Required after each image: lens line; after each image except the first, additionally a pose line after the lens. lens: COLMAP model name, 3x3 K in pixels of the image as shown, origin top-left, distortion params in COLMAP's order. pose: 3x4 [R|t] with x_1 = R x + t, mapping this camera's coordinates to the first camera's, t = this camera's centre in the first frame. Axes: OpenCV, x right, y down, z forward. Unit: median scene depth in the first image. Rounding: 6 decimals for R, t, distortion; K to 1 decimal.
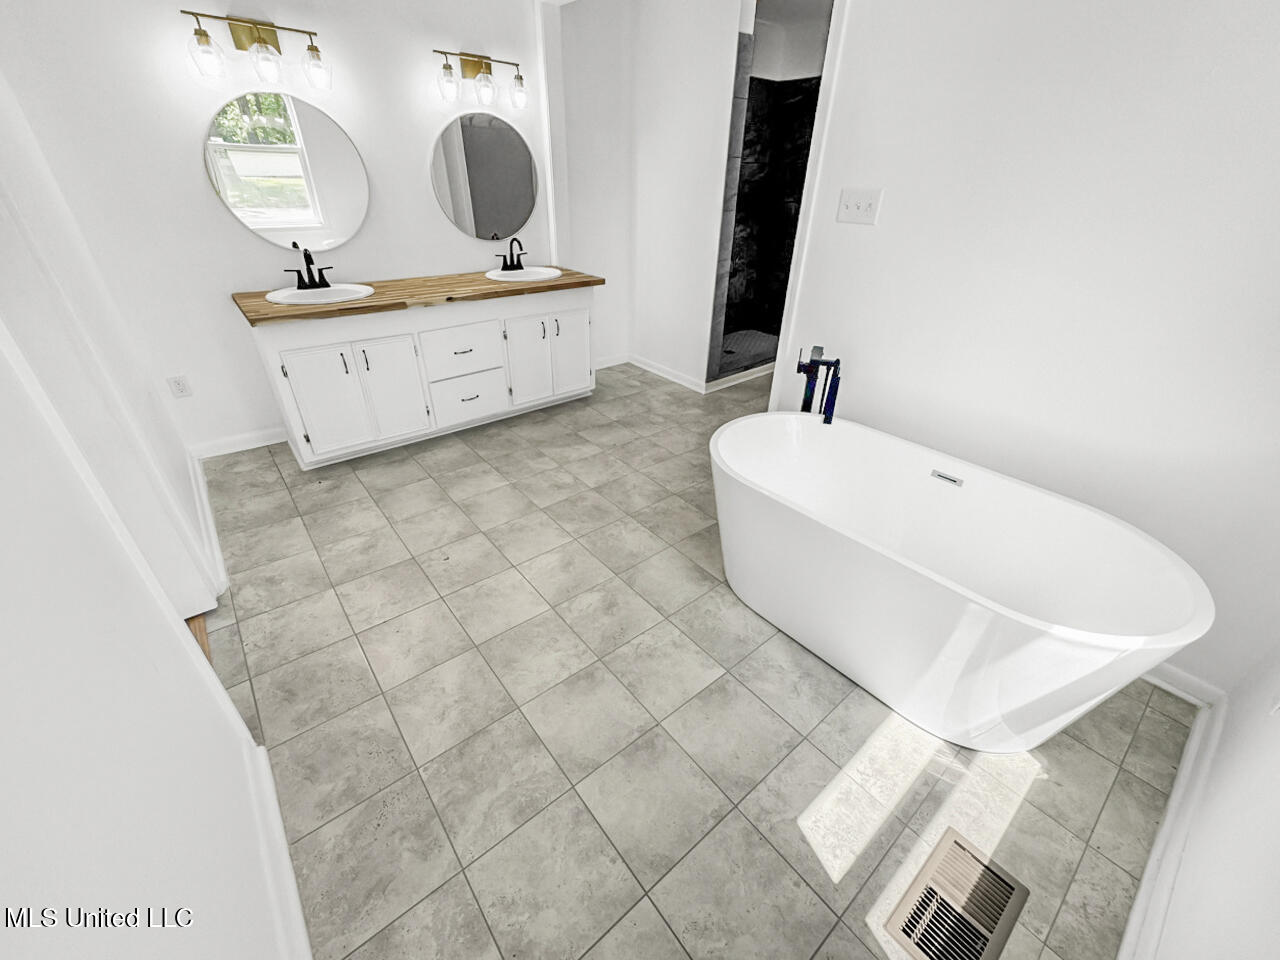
lens RADIAL K [[519.7, 0, 640.7], [0, 519.7, 480.6], [0, 0, 1]] dist [0.002074, -0.001330]
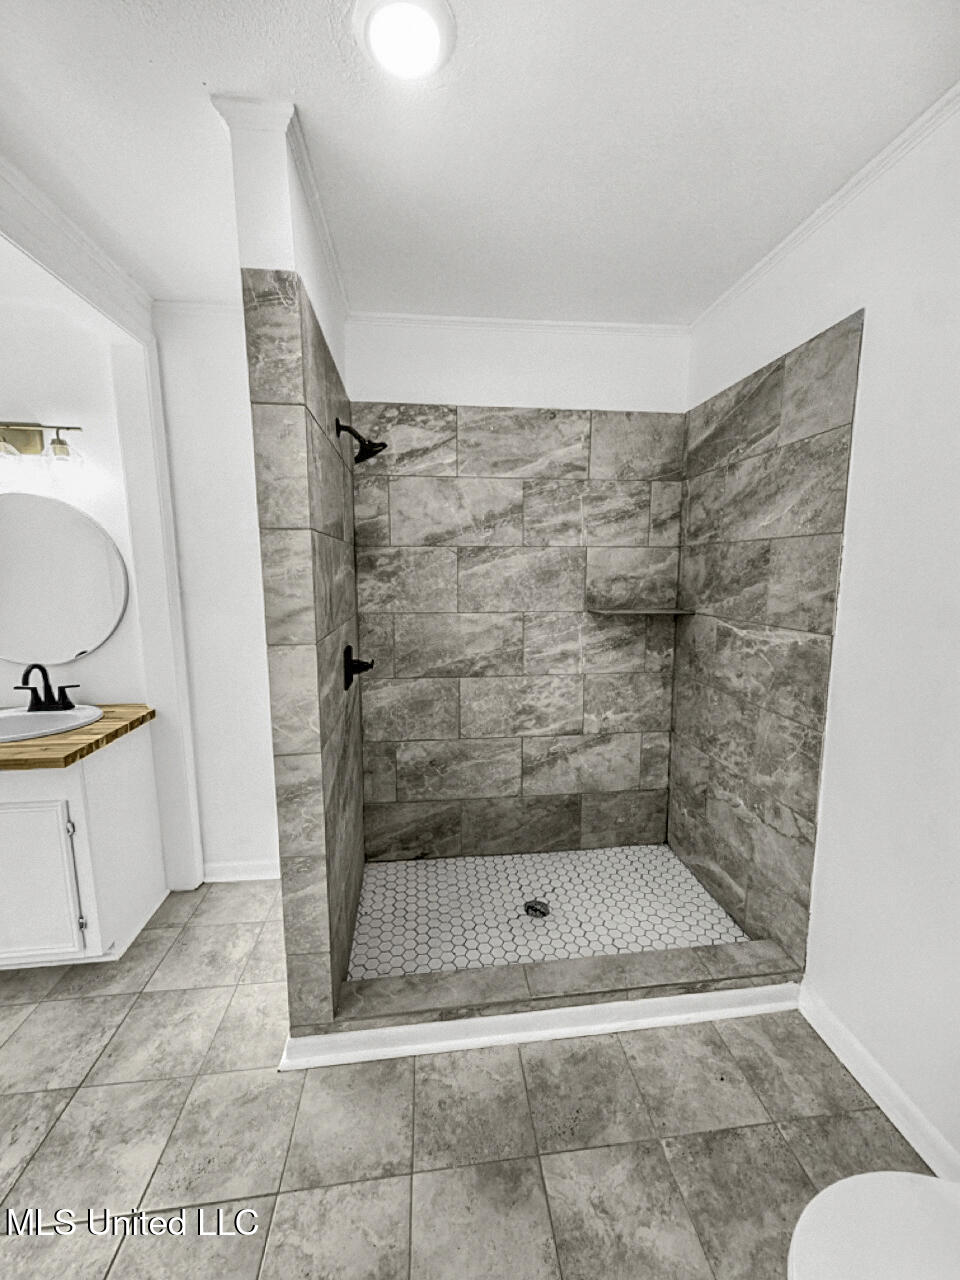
lens RADIAL K [[519.7, 0, 477.9], [0, 519.7, 639.6], [0, 0, 1]] dist [0.002074, -0.001330]
pose [[0.838740, 0.055962, -0.541650, 0.665146], [-0.264343, 0.911480, -0.315160, -0.570509], [0.476066, 0.407519, 0.779288, 0.993395]]
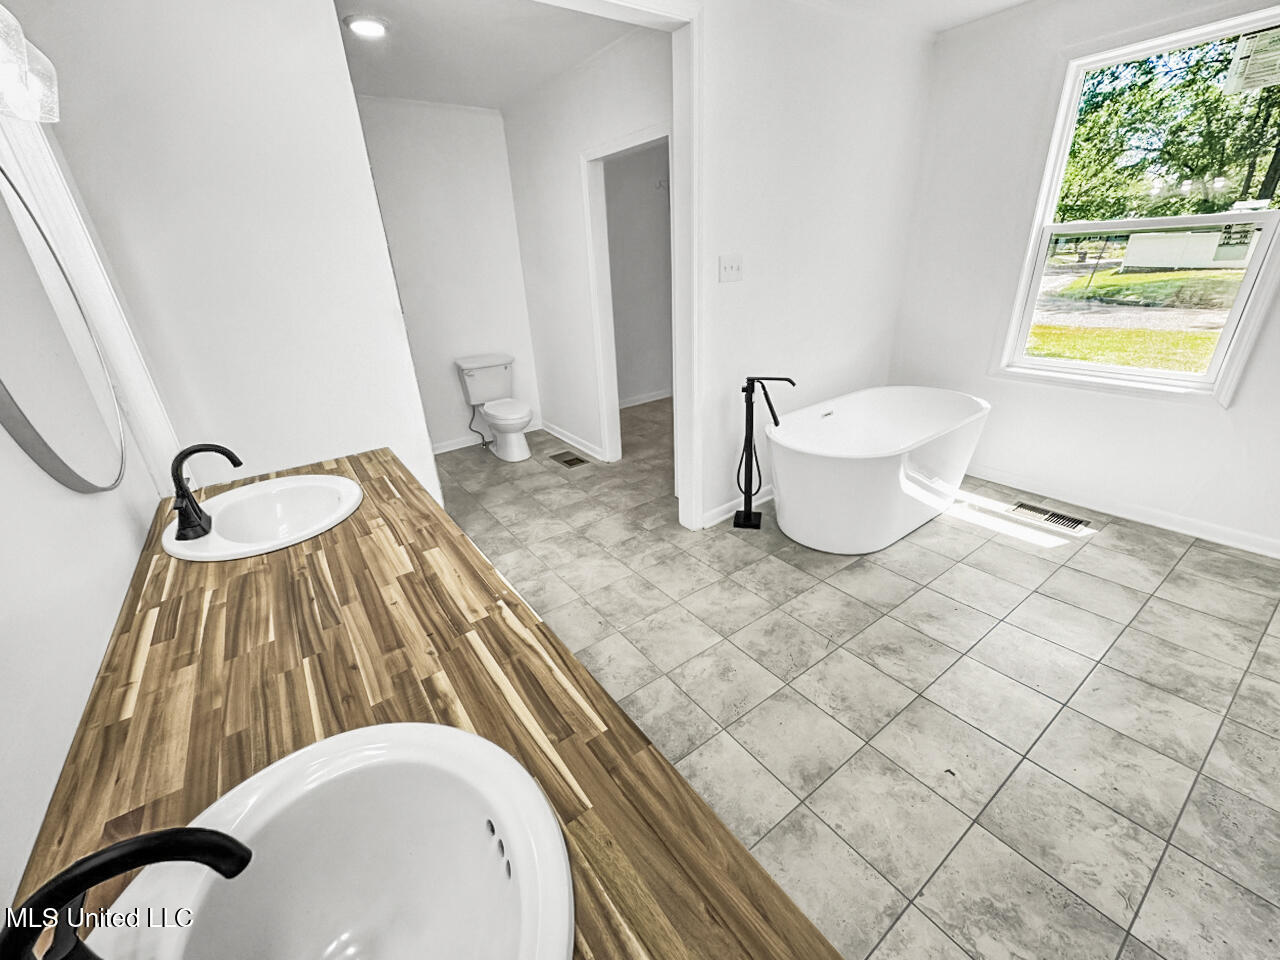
lens RADIAL K [[519.7, 0, 636.9], [0, 519.7, 479.9], [0, 0, 1]] dist [0.002074, -0.001330]
pose [[0.068005, -0.413987, 0.907739, -0.758417], [0.559706, 0.769012, 0.308787, -0.511783], [-0.825896, 0.487068, 0.284008, 0.849753]]
